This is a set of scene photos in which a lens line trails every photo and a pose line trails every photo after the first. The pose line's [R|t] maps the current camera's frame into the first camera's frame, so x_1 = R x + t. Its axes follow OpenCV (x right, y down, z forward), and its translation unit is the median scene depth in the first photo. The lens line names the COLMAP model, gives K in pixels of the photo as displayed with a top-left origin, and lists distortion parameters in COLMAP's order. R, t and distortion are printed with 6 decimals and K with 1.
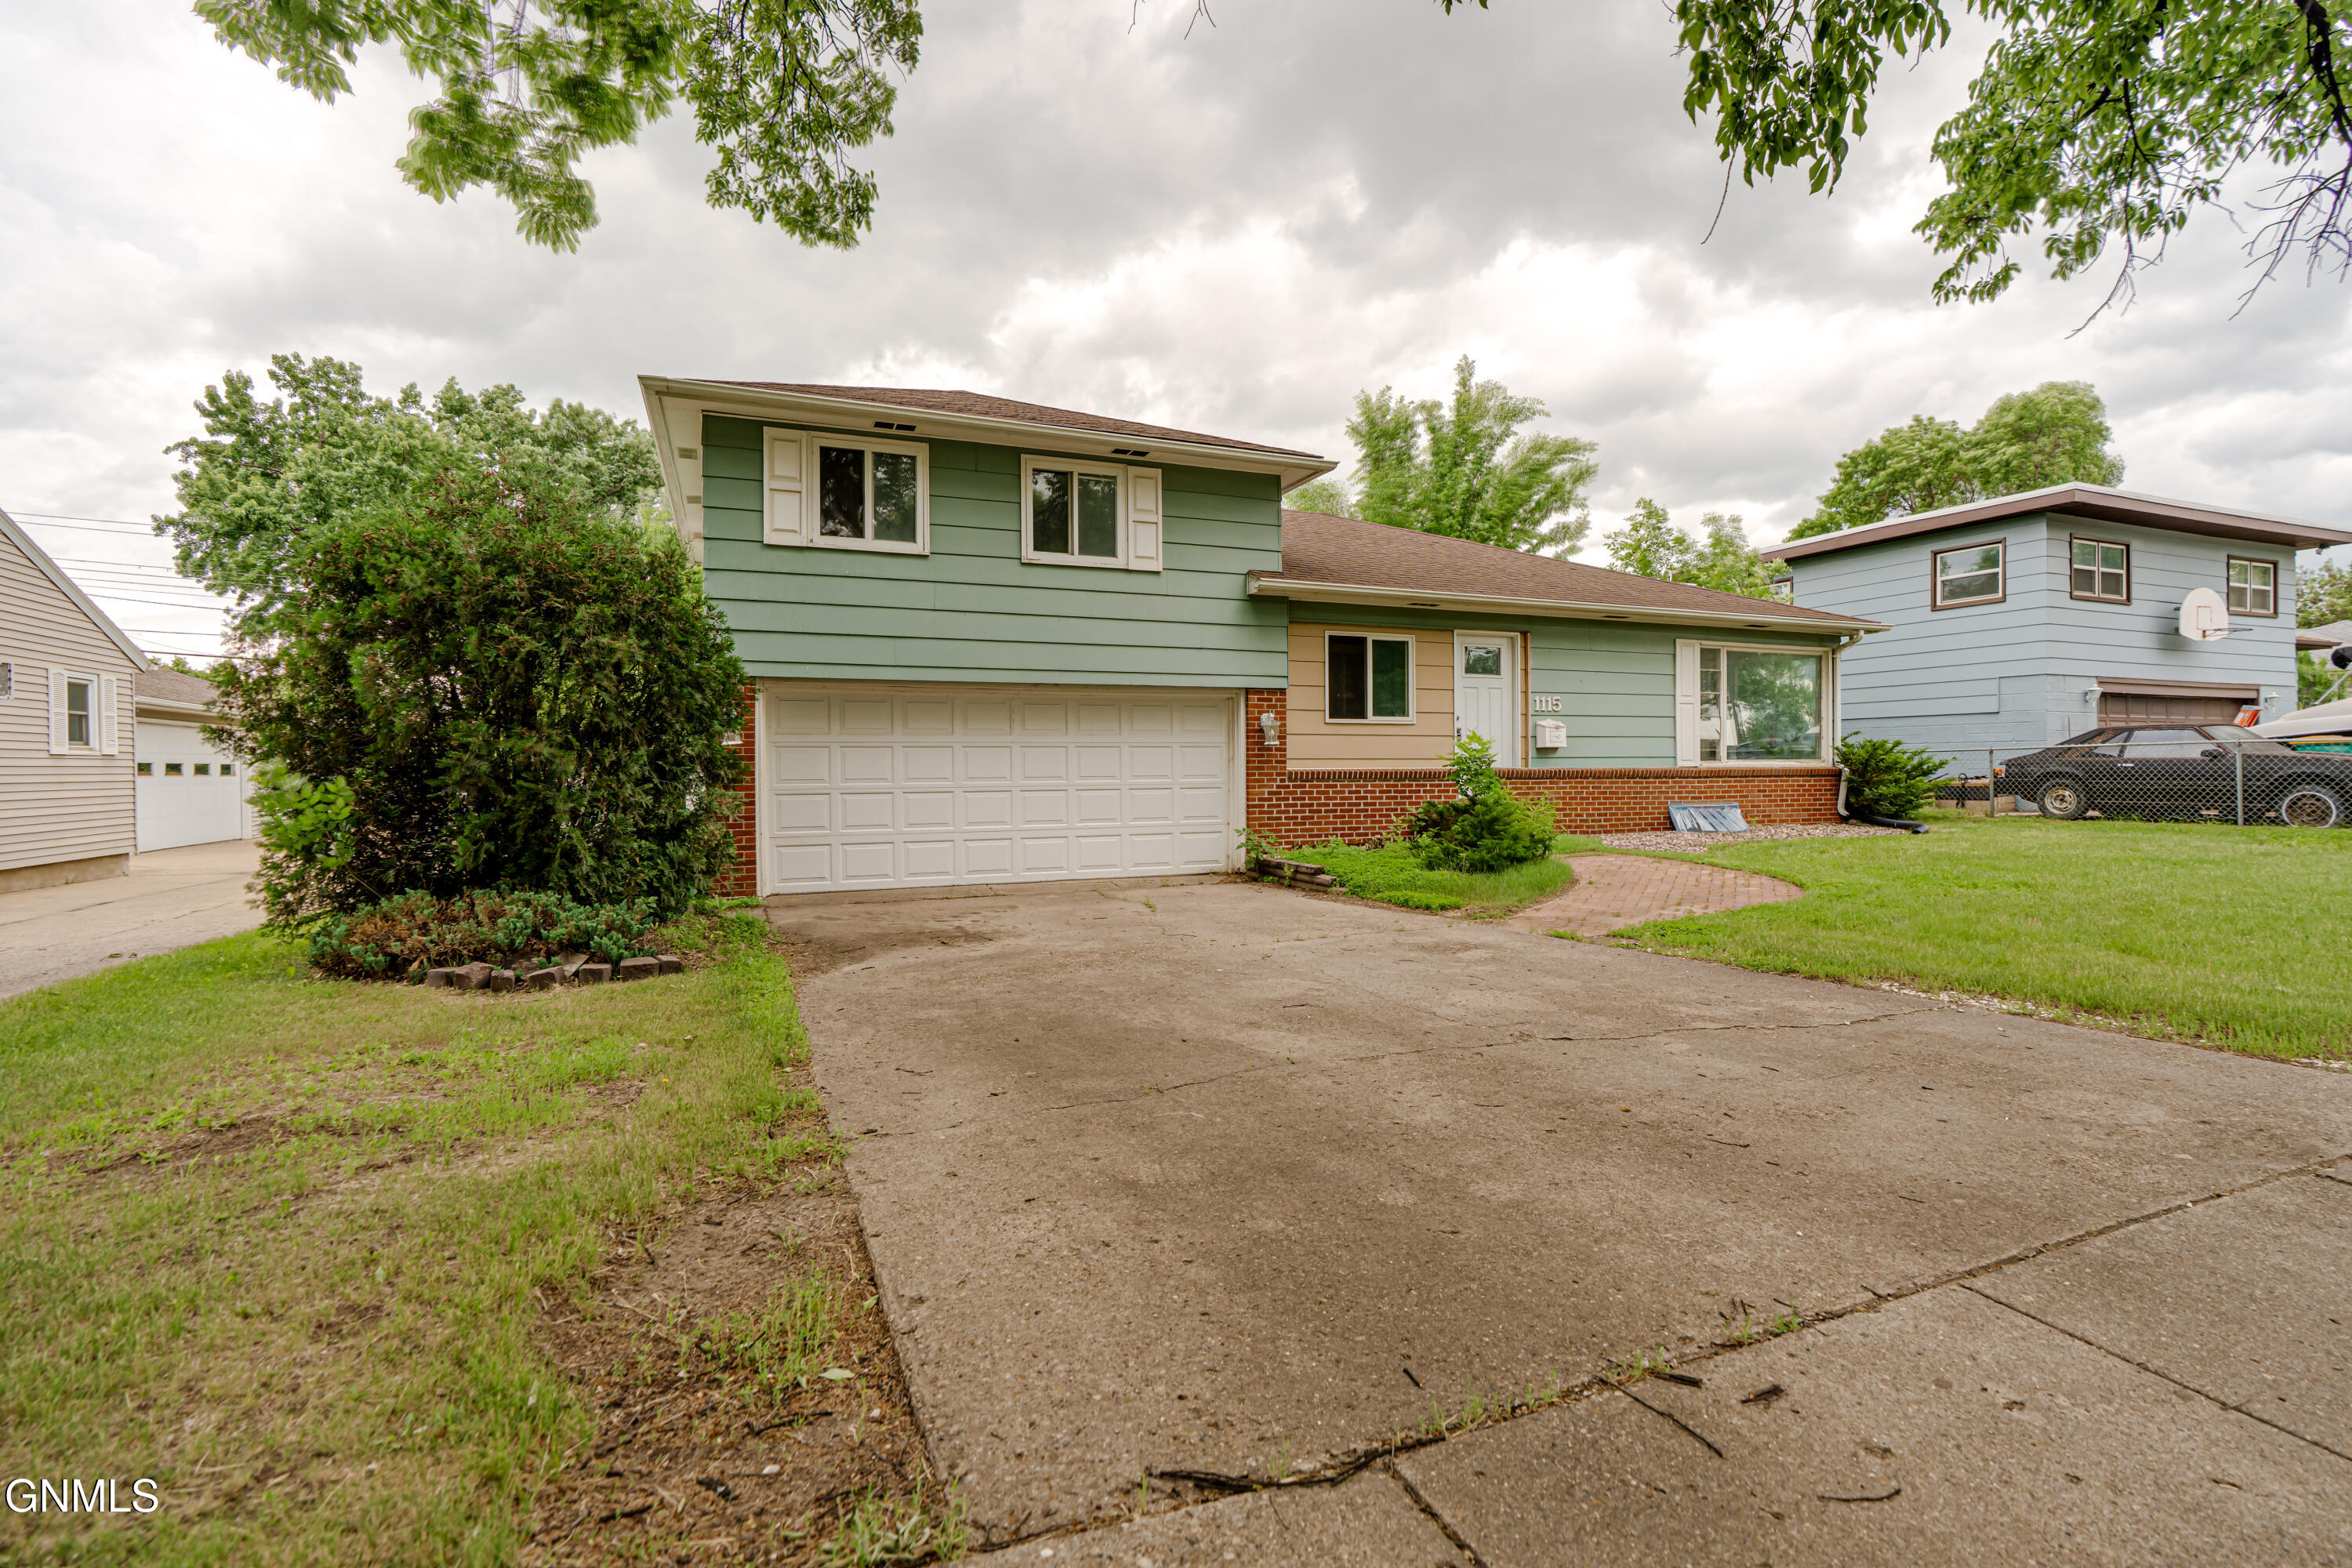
lens RADIAL K [[1066.8, 0, 1182.3], [0, 1066.8, 779.2], [0, 0, 1]] dist [-0.006895, 0.000739]
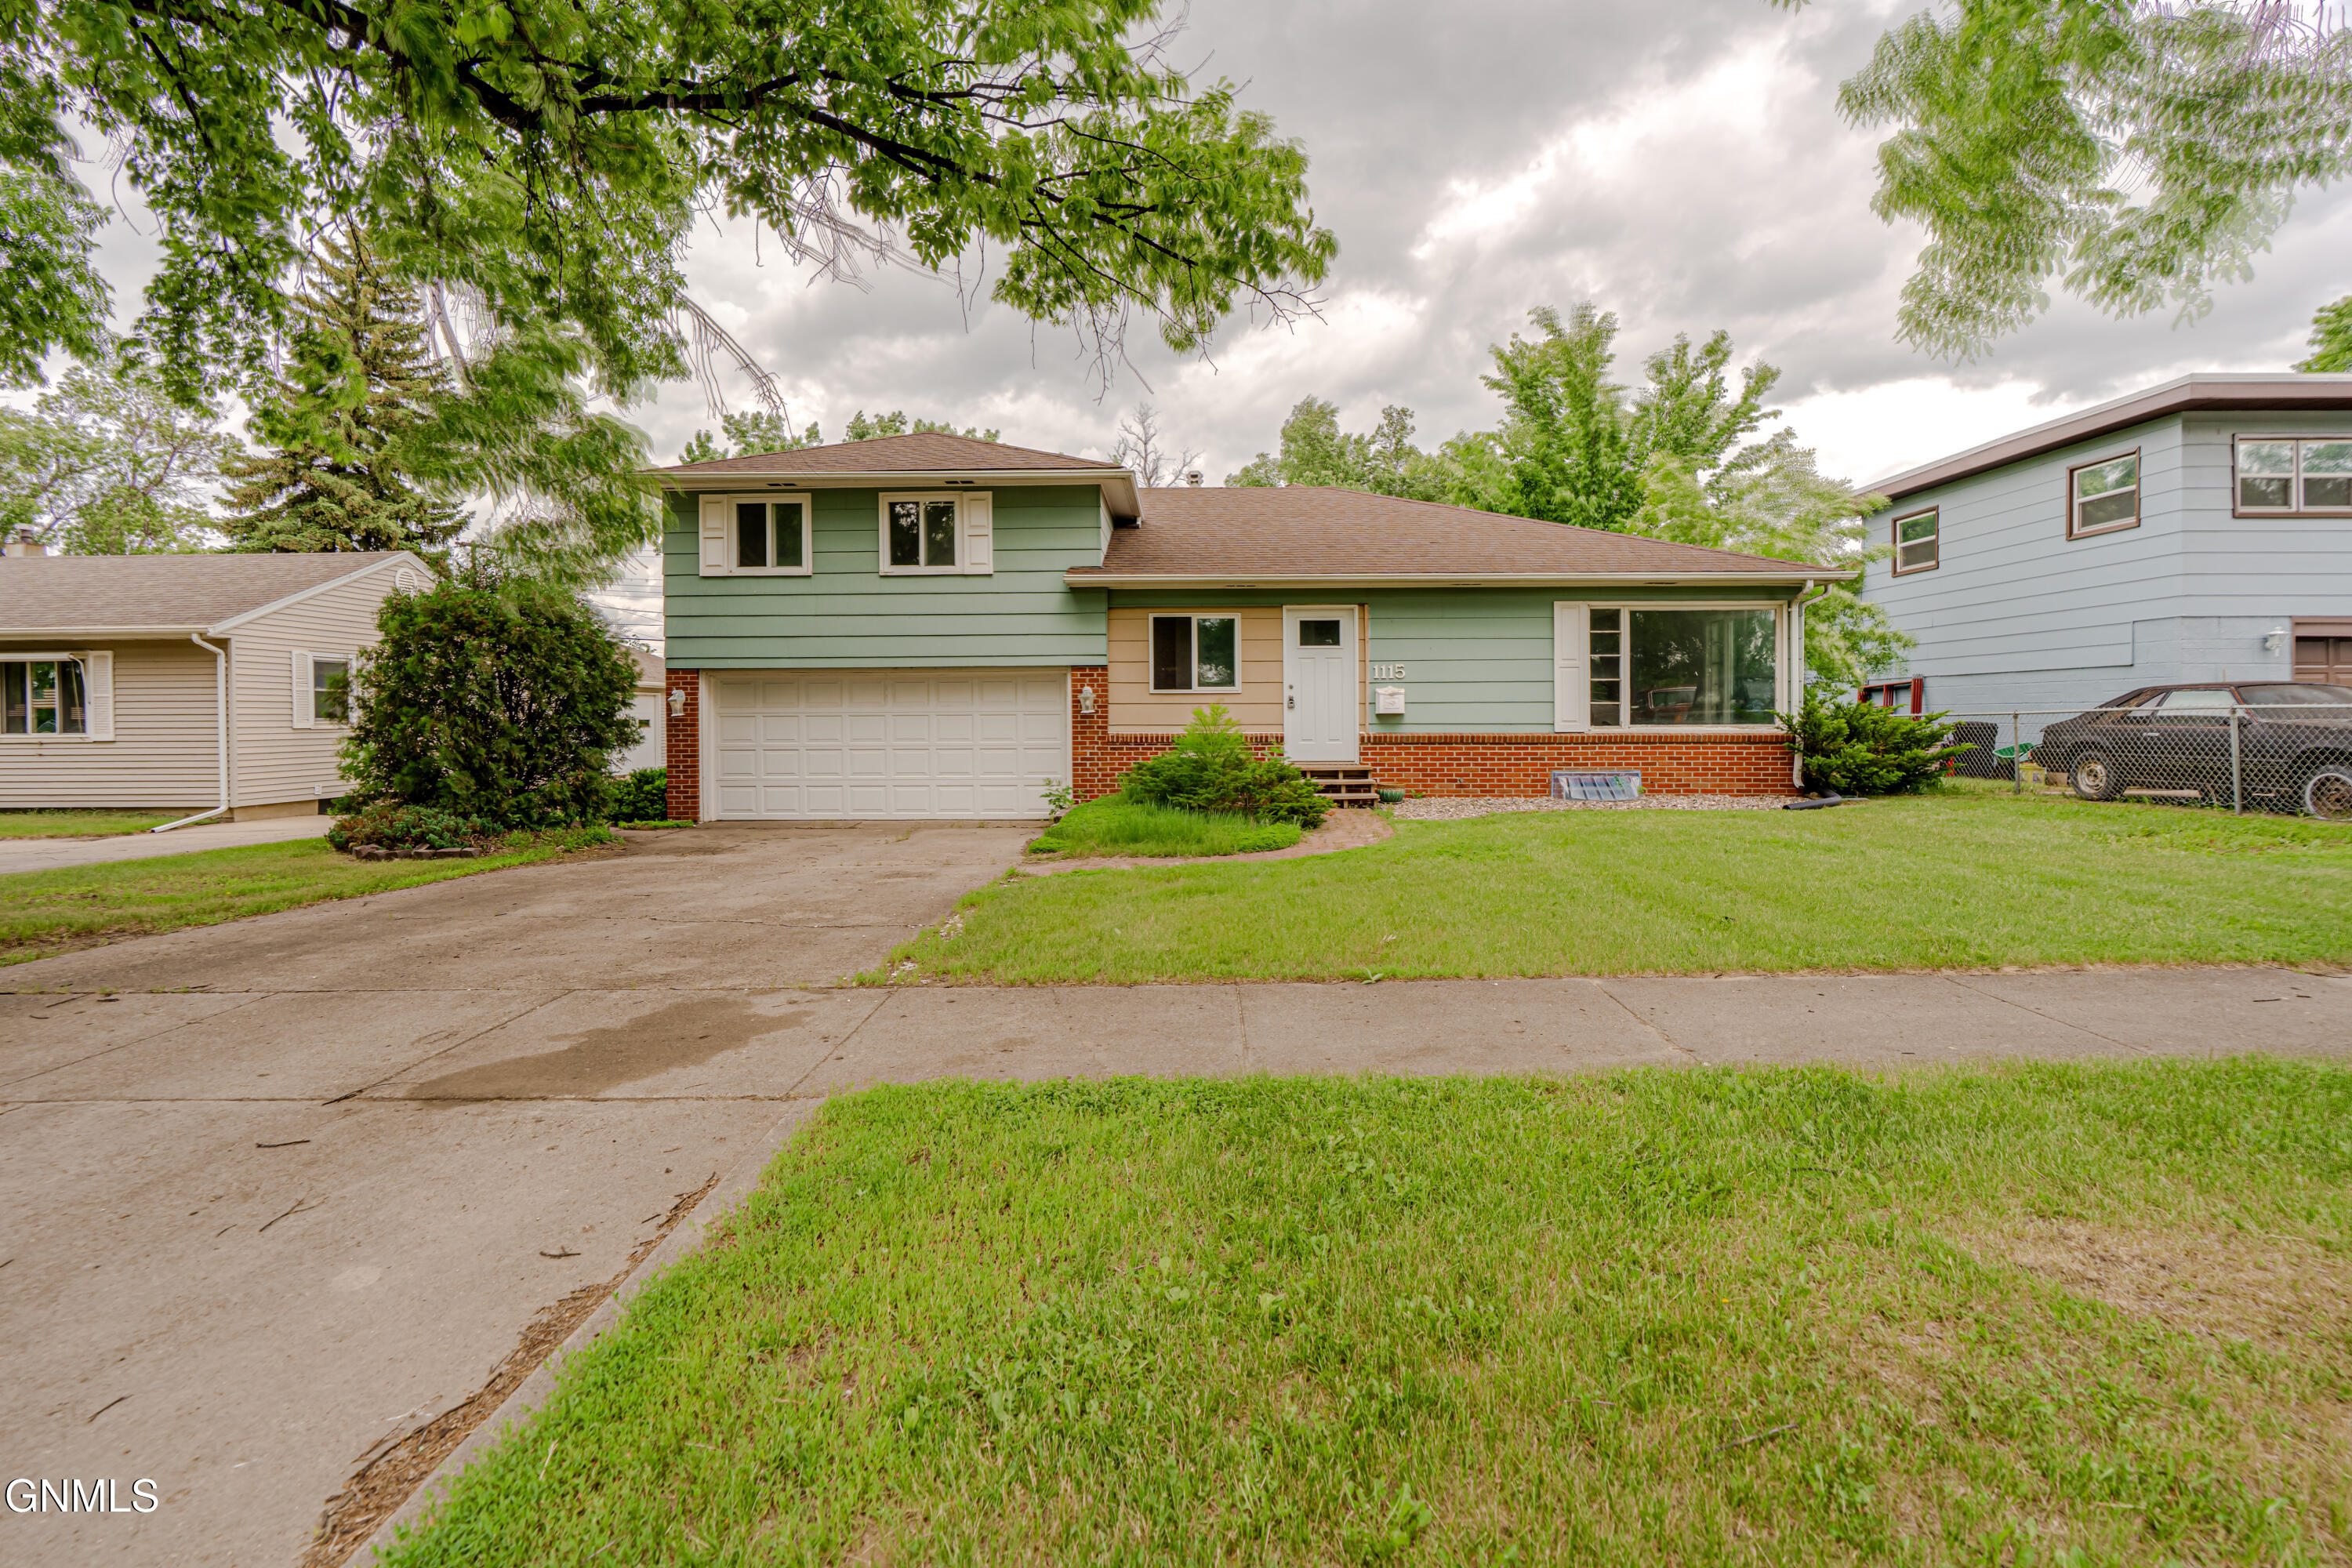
lens RADIAL K [[1068.4, 0, 1175.1], [0, 1068.4, 728.8], [0, 0, 1]] dist [-0.004553, -0.000056]
pose [[0.914372, 0.006798, -0.404818, 0.626828], [-0.005466, 0.999975, 0.004447, -0.019580], [0.404838, -0.001853, 0.914387, -0.048160]]
